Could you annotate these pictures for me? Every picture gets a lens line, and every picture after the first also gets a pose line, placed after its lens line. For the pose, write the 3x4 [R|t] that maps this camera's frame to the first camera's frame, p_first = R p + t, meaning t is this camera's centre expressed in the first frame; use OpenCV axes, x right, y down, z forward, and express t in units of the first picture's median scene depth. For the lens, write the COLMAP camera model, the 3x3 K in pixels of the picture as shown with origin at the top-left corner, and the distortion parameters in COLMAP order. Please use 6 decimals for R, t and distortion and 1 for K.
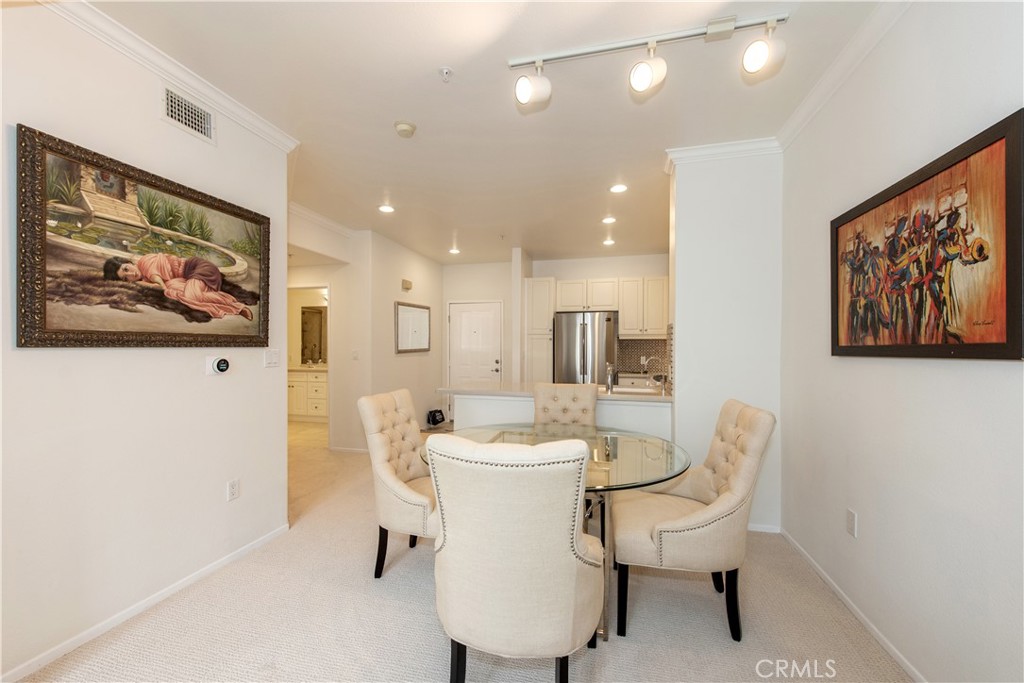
lens RADIAL K [[406.0, 0, 512.7], [0, 406.0, 346.9], [0, 0, 1]] dist [0.000800, 0.000018]
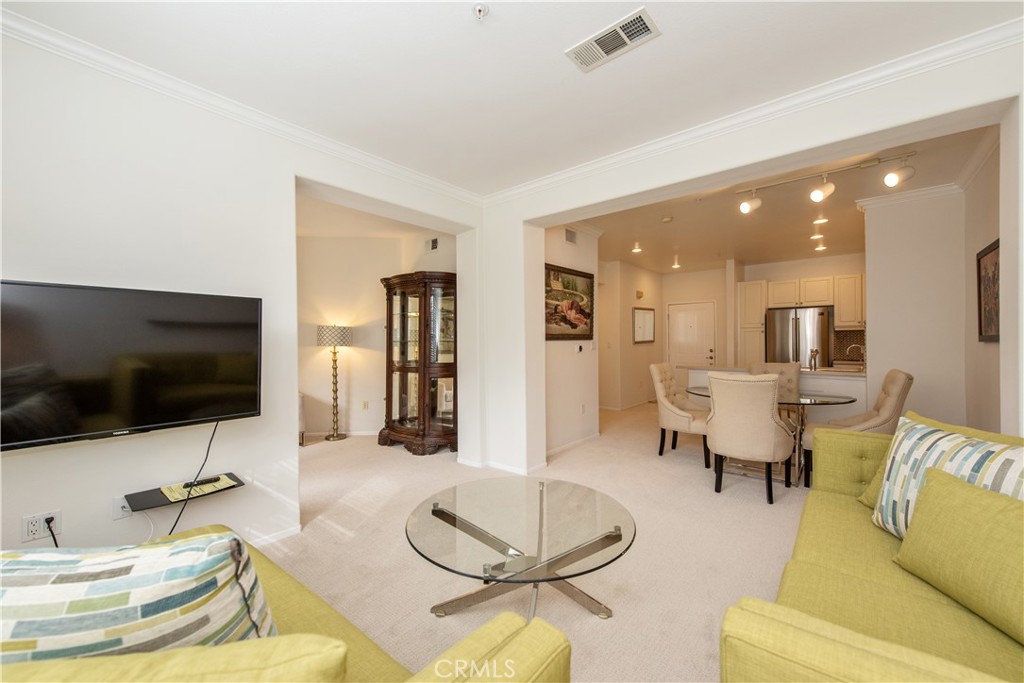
lens RADIAL K [[394.4, 0, 512.0], [0, 394.4, 341.5], [0, 0, 1]] dist [0.001144, 0.000076]
pose [[0.889582, -0.008461, -0.456698, -0.101626], [0.010448, 0.999944, 0.001826, 0.001002], [0.456656, -0.006396, 0.889620, -1.140565]]
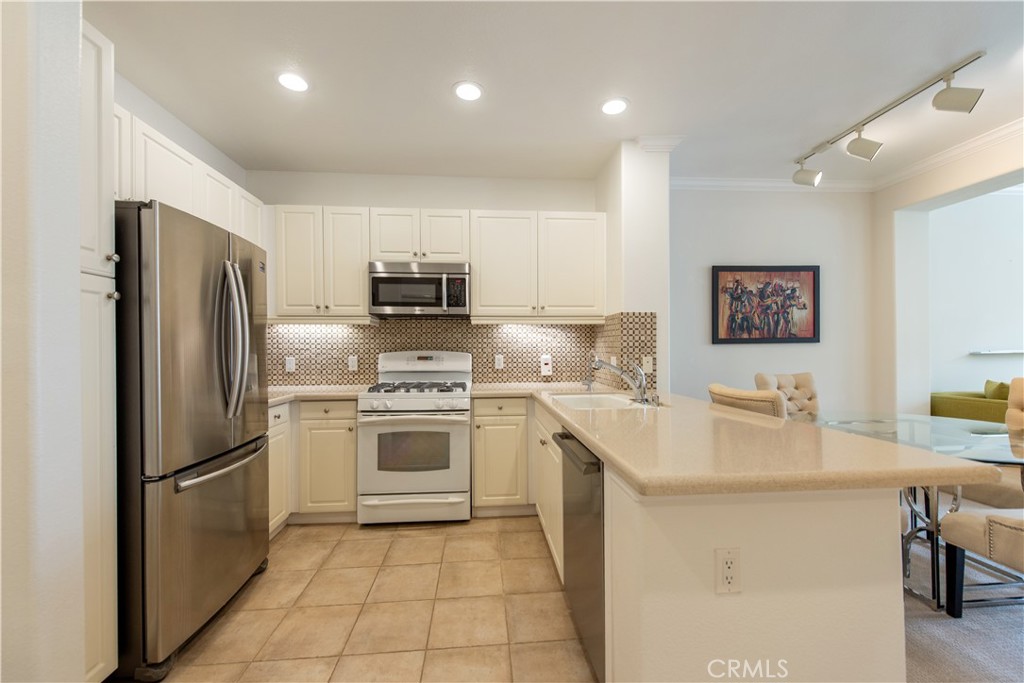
lens RADIAL K [[406.0, 0, 512.7], [0, 406.0, 346.9], [0, 0, 1]] dist [0.000800, 0.000018]
pose [[-0.314907, 0.000037, 0.949123, -0.572775], [0.006626, 0.999976, 0.002160, 0.023617], [-0.949099, 0.006969, -0.314900, 2.333027]]
